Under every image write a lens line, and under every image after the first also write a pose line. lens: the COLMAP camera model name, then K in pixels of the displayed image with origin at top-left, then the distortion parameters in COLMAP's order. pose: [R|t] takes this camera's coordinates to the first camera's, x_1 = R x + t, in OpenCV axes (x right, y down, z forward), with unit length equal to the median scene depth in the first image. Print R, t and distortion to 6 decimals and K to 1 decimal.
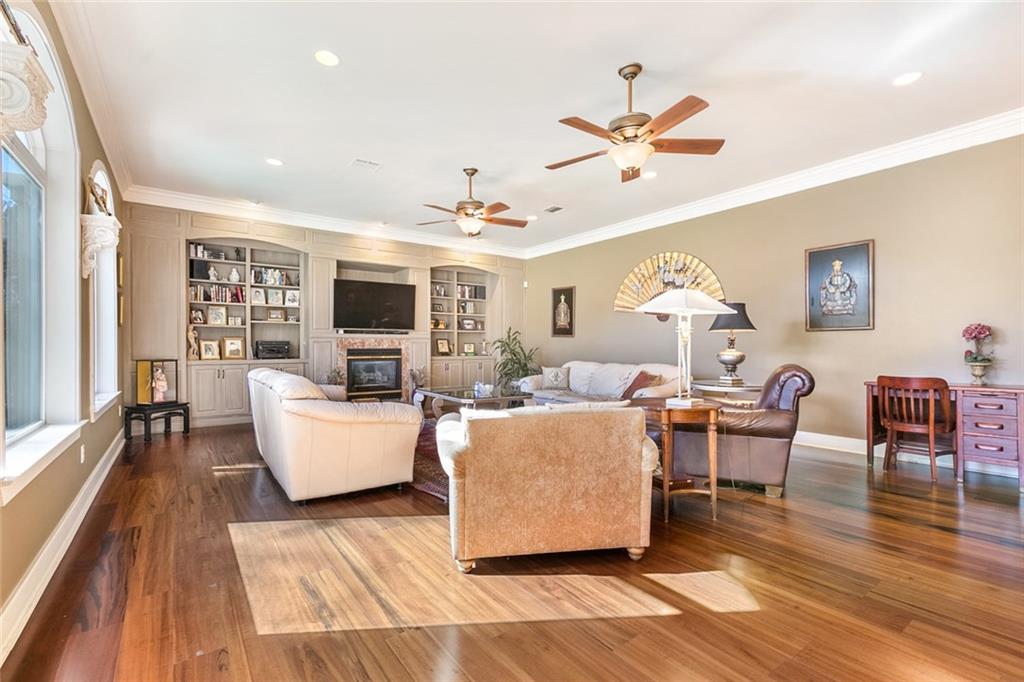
lens RADIAL K [[460.6, 0, 507.1], [0, 460.6, 347.2], [0, 0, 1]] dist [0.000722, -0.000053]
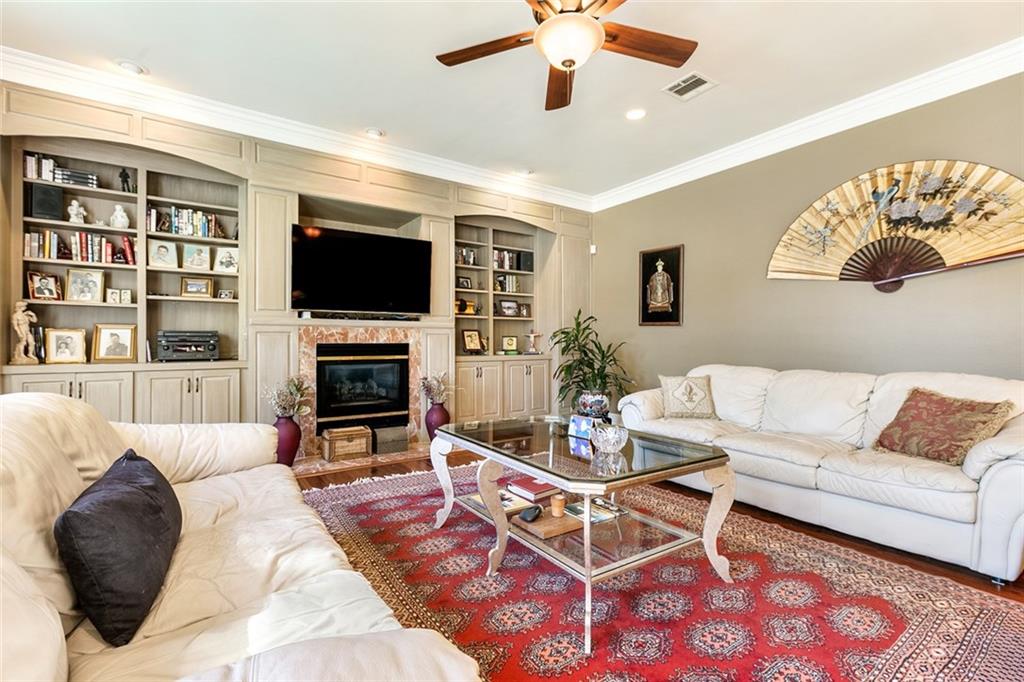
lens RADIAL K [[460.6, 0, 516.5], [0, 460.6, 338.6], [0, 0, 1]] dist [0.000722, -0.000053]
pose [[0.999984, -0.002050, -0.005204, -0.086203], [0.001981, 0.999909, -0.013333, 0.004827], [0.005231, 0.013323, 0.999898, 0.403534]]
